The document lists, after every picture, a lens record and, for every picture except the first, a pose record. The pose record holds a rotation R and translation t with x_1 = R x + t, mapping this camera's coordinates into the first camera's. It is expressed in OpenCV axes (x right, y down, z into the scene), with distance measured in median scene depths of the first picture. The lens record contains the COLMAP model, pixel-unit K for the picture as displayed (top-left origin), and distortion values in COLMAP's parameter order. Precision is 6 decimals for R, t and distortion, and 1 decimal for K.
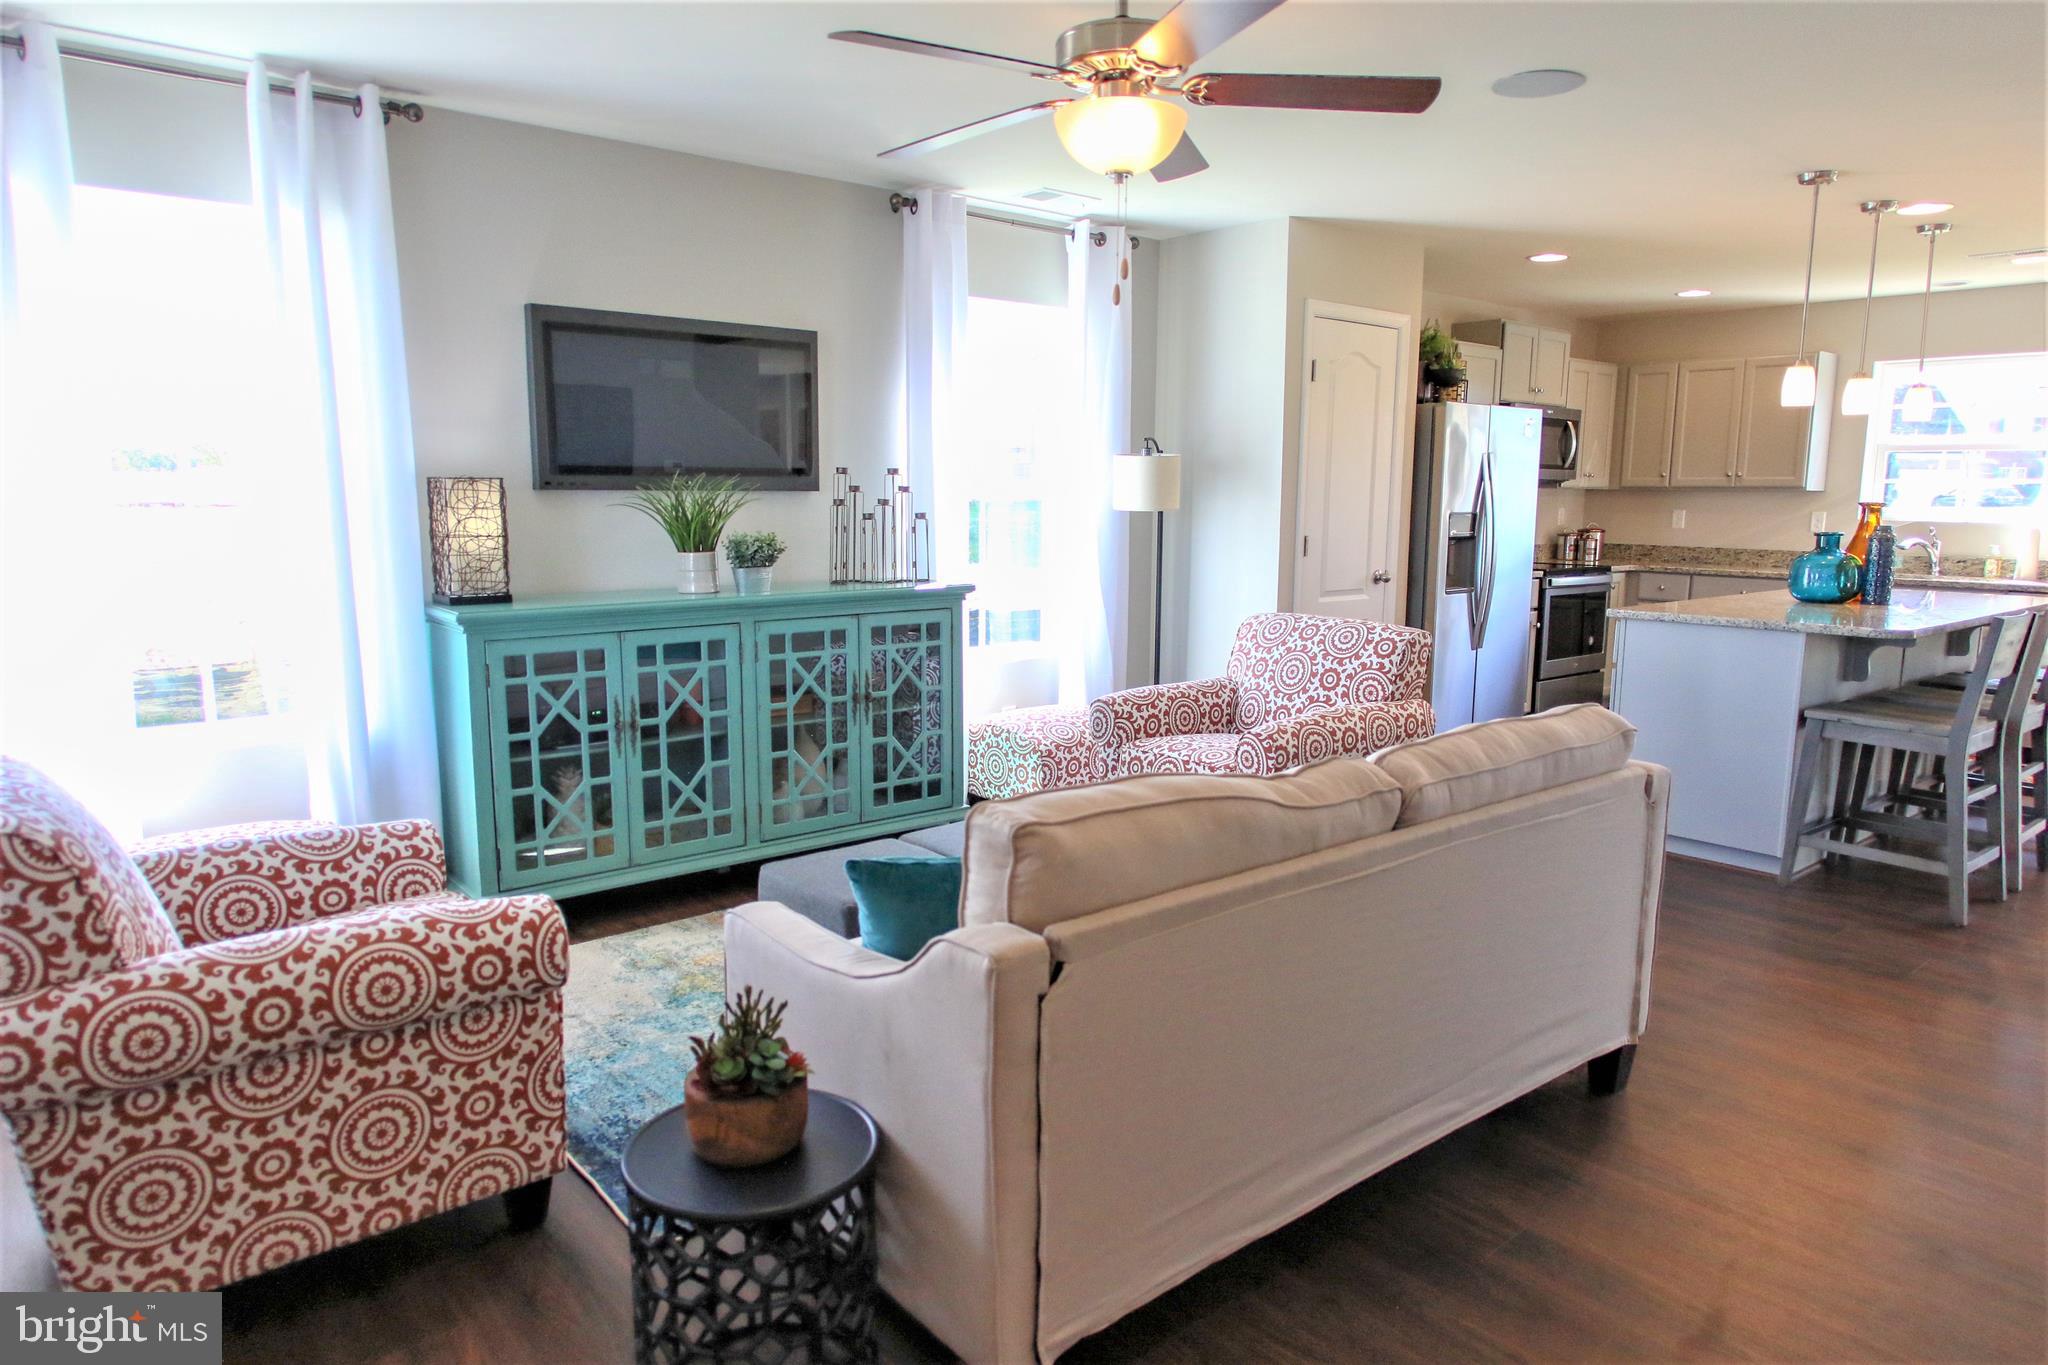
lens RADIAL K [[1273.0, 0, 1024.0], [0, 1273.0, 682.5], [0, 0, 1]] dist [-0.006960, -0.001983]
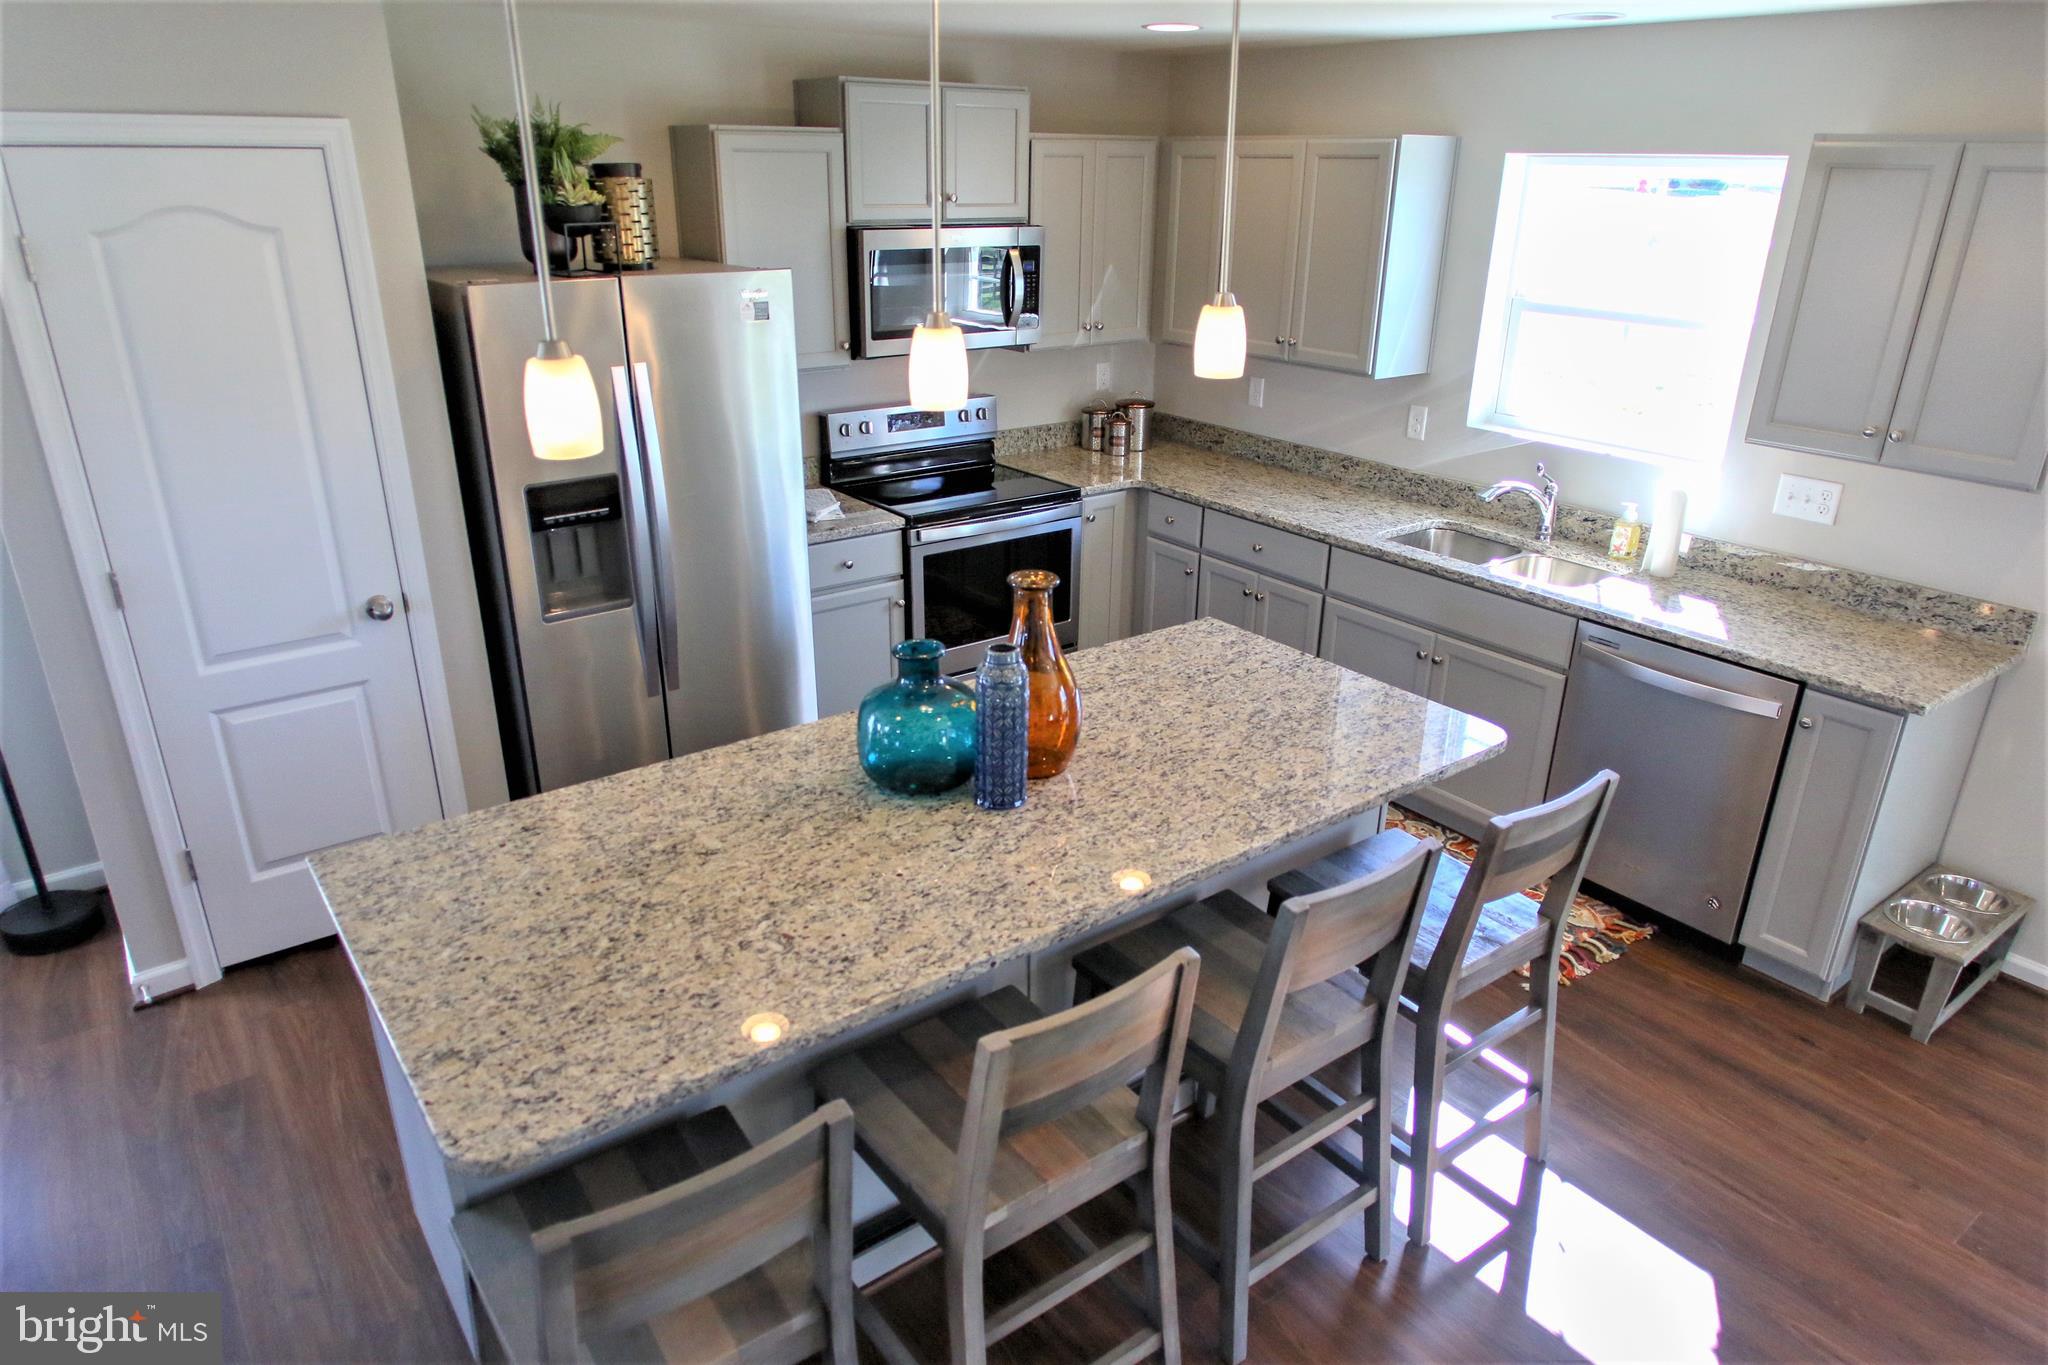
lens RADIAL K [[1273.0, 0, 1024.0], [0, 1273.0, 682.5], [0, 0, 1]] dist [-0.006960, -0.001983]
pose [[0.998039, 0.025331, -0.057240, 0.499885], [-0.011085, 0.971530, 0.236655, -0.156202], [0.061605, -0.235557, 0.969906, 0.377804]]
